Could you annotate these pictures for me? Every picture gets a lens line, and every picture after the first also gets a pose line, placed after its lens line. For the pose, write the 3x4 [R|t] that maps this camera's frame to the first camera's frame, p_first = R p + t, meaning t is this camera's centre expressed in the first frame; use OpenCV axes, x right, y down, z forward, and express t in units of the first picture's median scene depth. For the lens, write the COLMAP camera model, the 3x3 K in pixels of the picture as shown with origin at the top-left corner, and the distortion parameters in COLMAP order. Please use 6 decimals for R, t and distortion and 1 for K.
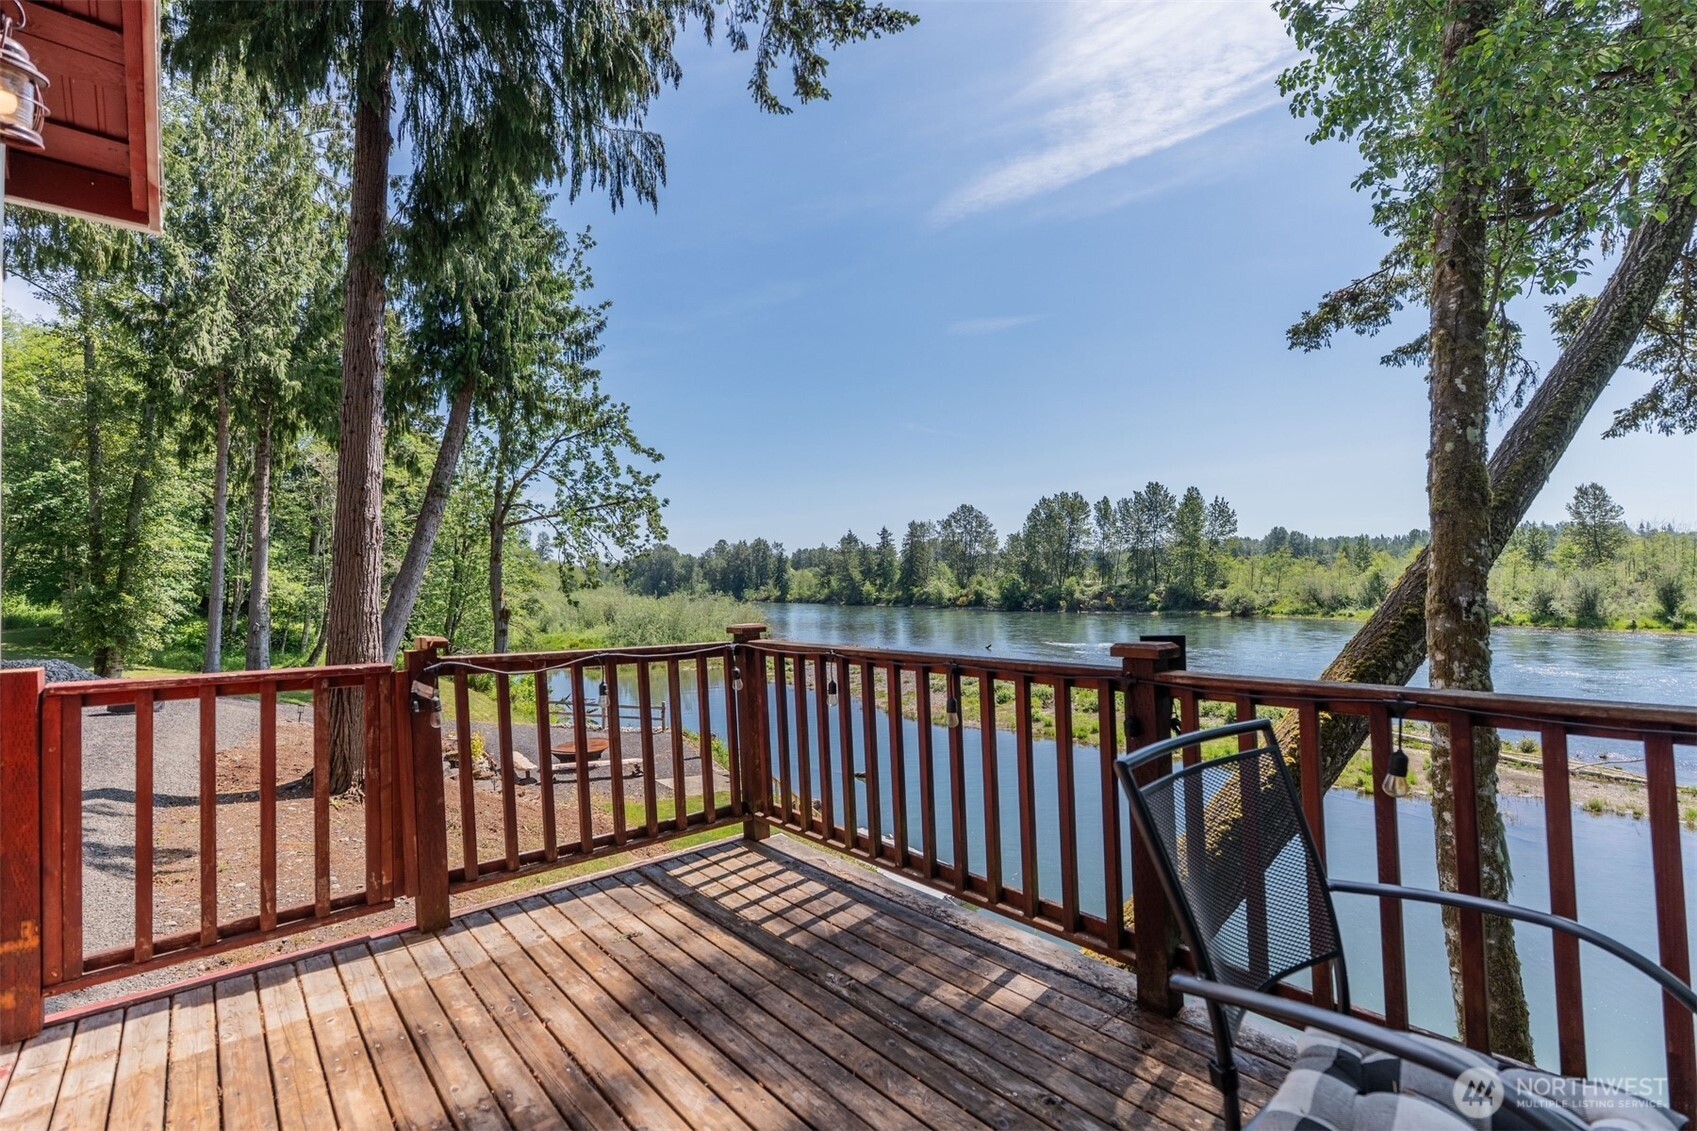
lens RADIAL K [[741.1, 0, 840.9], [0, 741.1, 565.0], [0, 0, 1]] dist [-0.008760, 0.002489]
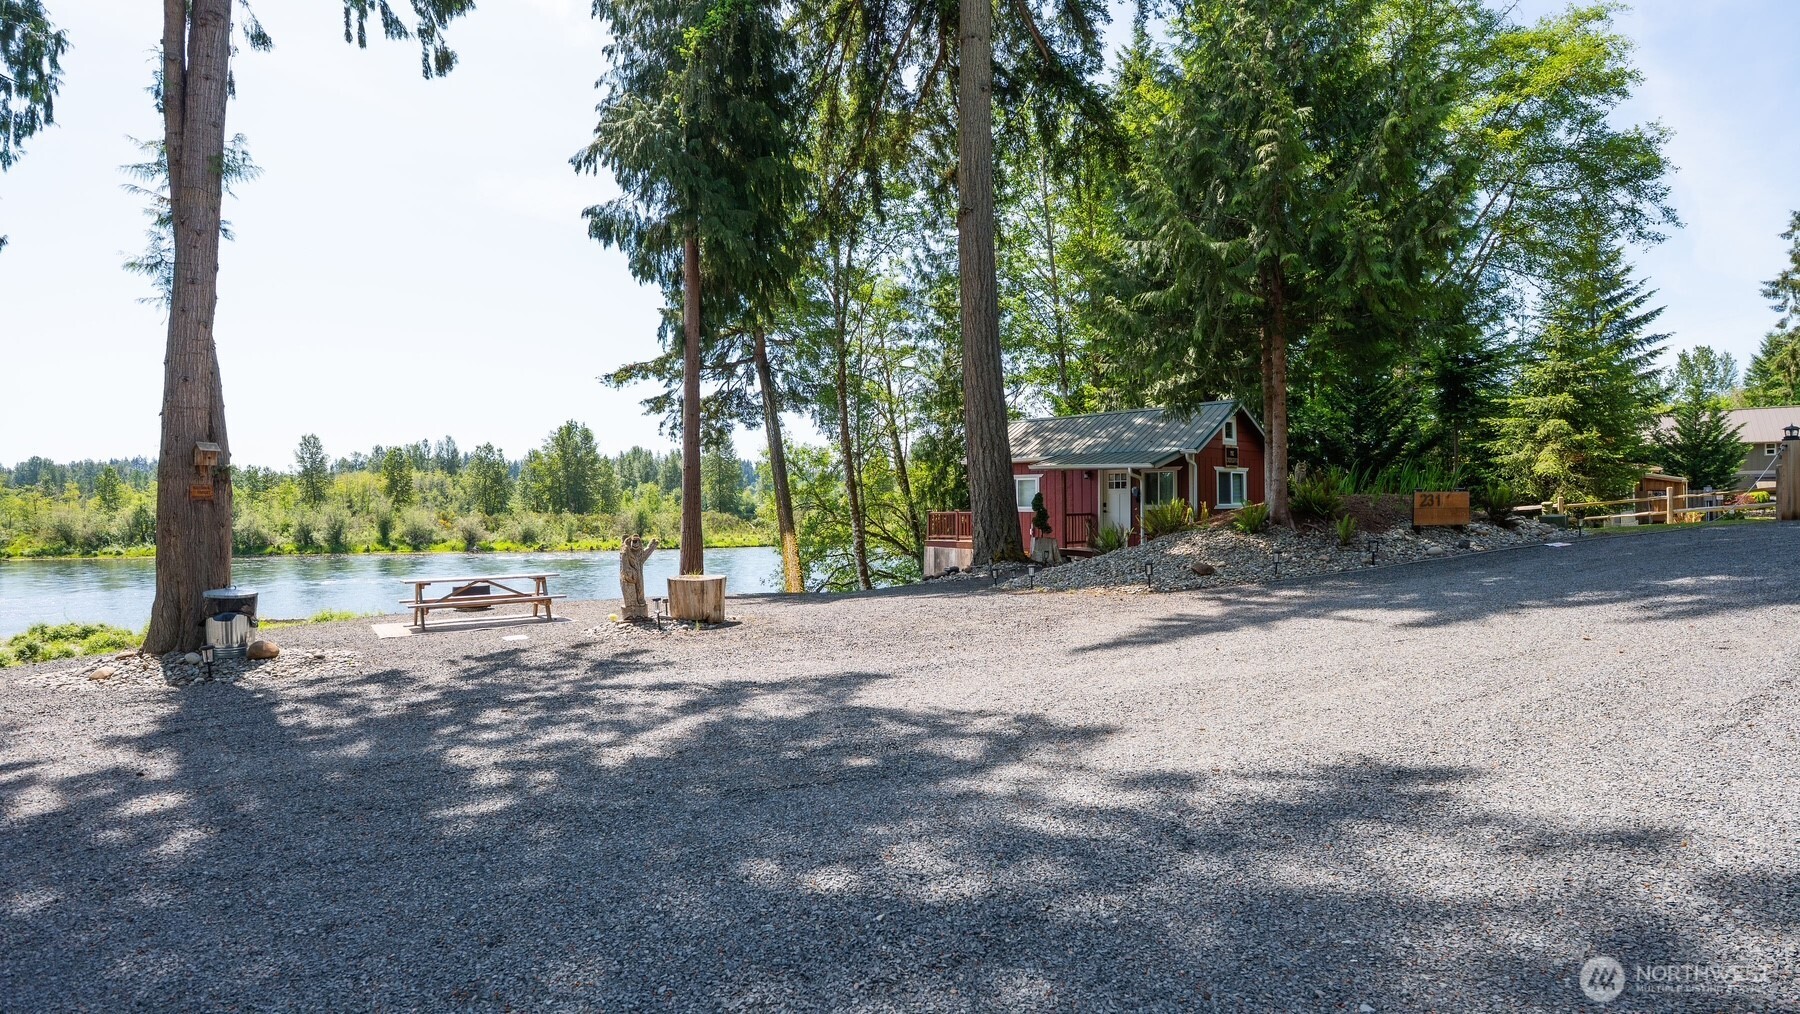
lens RADIAL K [[838.5, 0, 819.7], [0, 838.5, 477.6], [0, 0, 1]] dist [-0.045448, 0.001497]
pose [[0.108898, 0.044510, 0.993056, -0.165919], [-0.016447, 0.998941, -0.042970, 0.002859], [-0.993917, -0.011653, 0.109515, 0.026403]]
